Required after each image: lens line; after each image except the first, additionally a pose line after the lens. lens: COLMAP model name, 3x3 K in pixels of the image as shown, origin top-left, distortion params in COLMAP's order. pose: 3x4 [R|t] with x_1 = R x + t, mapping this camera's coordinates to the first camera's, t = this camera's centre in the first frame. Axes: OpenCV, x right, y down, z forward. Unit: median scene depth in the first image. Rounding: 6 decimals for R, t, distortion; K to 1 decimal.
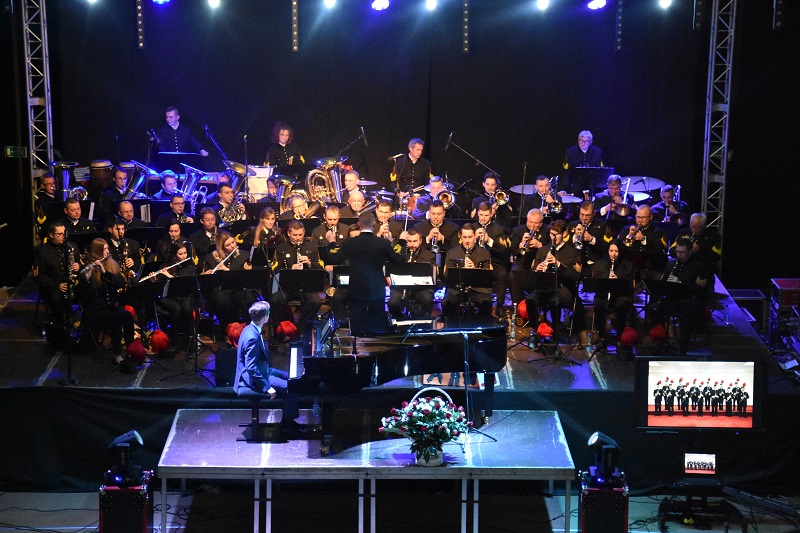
lens RADIAL K [[2046.3, 0, 400.0], [0, 2046.3, 266.5], [0, 0, 1]] dist [0.660846, 0.037811]
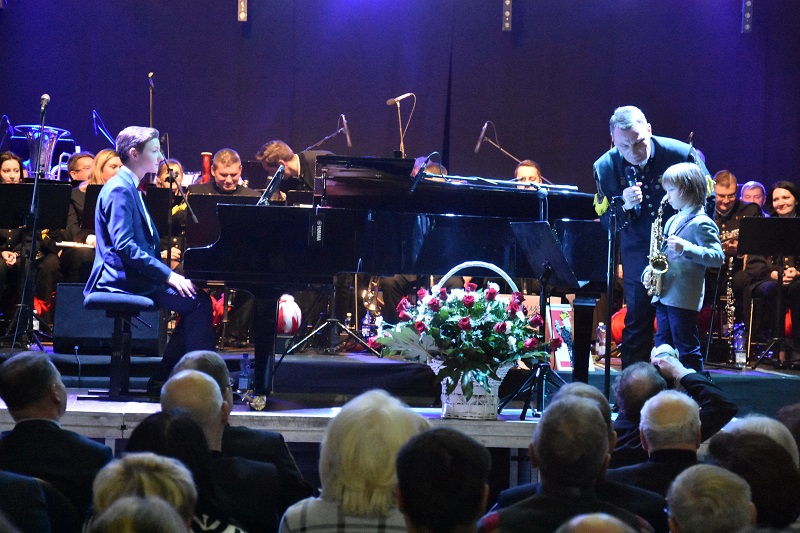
lens RADIAL K [[2218.4, 0, 400.0], [0, 2218.4, 266.5], [0, 0, 1]] dist [0.818939, 0.215592]
pose [[0.999633, 0.025848, 0.008061, -0.005961], [-0.023518, 0.976438, -0.214513, 0.135731], [-0.013415, 0.214245, 0.976688, 0.374950]]
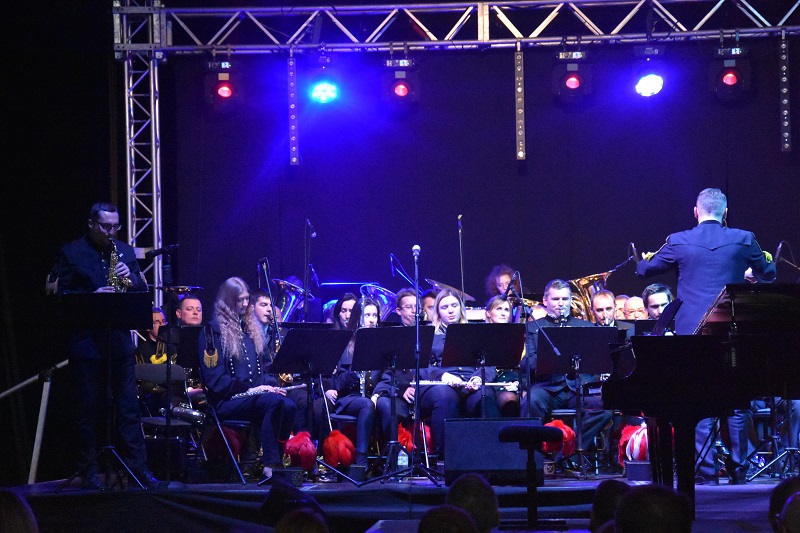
lens RADIAL K [[2218.4, 0, 400.0], [0, 2218.4, 266.5], [0, 0, 1]] dist [0.818939, 0.215592]
pose [[0.998115, -0.028036, -0.054601, -0.058164], [0.012234, 0.962605, -0.270633, 0.139851], [0.060146, 0.269454, 0.961133, 0.356828]]
